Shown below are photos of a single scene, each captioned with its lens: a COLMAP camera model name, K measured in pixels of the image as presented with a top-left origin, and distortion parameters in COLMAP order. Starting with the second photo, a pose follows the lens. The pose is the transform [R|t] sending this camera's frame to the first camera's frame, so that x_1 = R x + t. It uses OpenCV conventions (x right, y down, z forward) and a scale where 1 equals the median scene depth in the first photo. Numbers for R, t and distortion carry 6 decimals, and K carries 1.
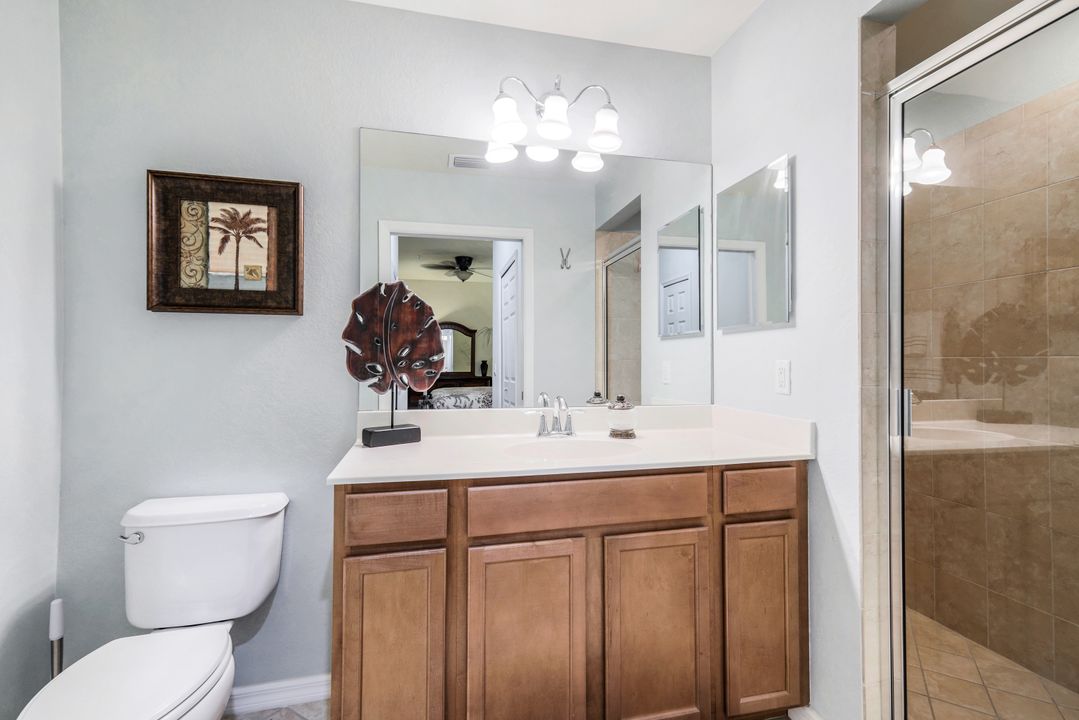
lens RADIAL K [[487.7, 0, 539.4], [0, 487.7, 357.0], [0, 0, 1]] dist [0.008161, -0.000044]
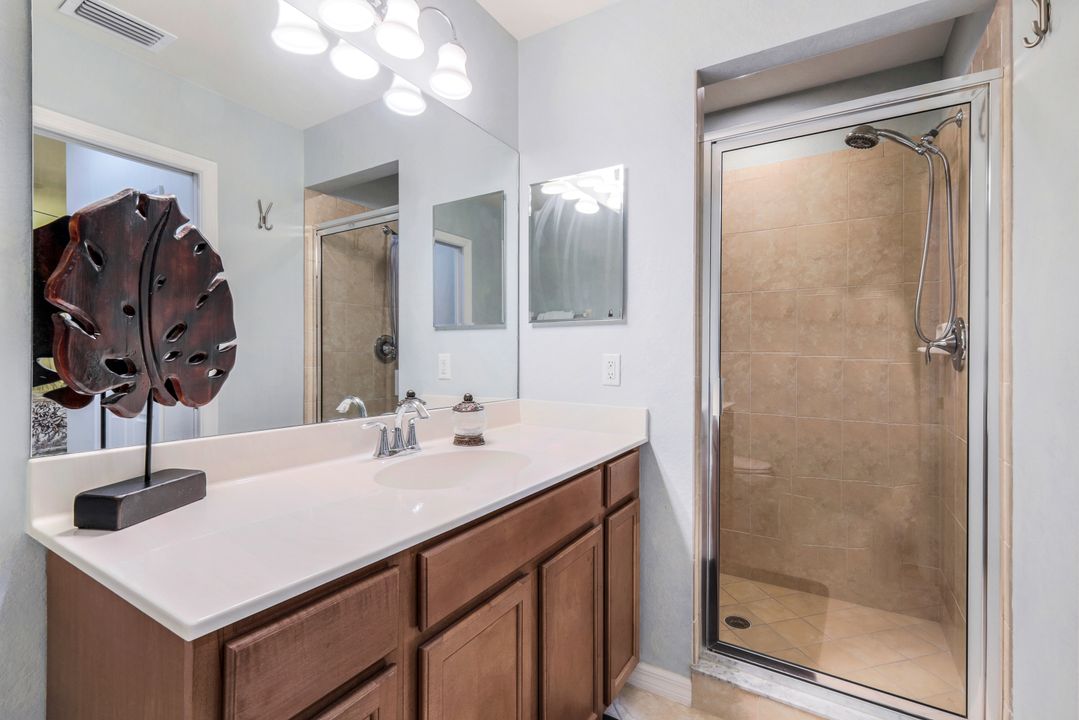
lens RADIAL K [[487.7, 0, 542.0], [0, 487.7, 355.0], [0, 0, 1]] dist [0.008161, -0.000044]
pose [[0.700670, 0.005435, 0.713465, -0.348002], [-0.013082, 0.999901, 0.005231, 0.004772], [-0.713366, -0.012998, 0.700671, 0.321339]]
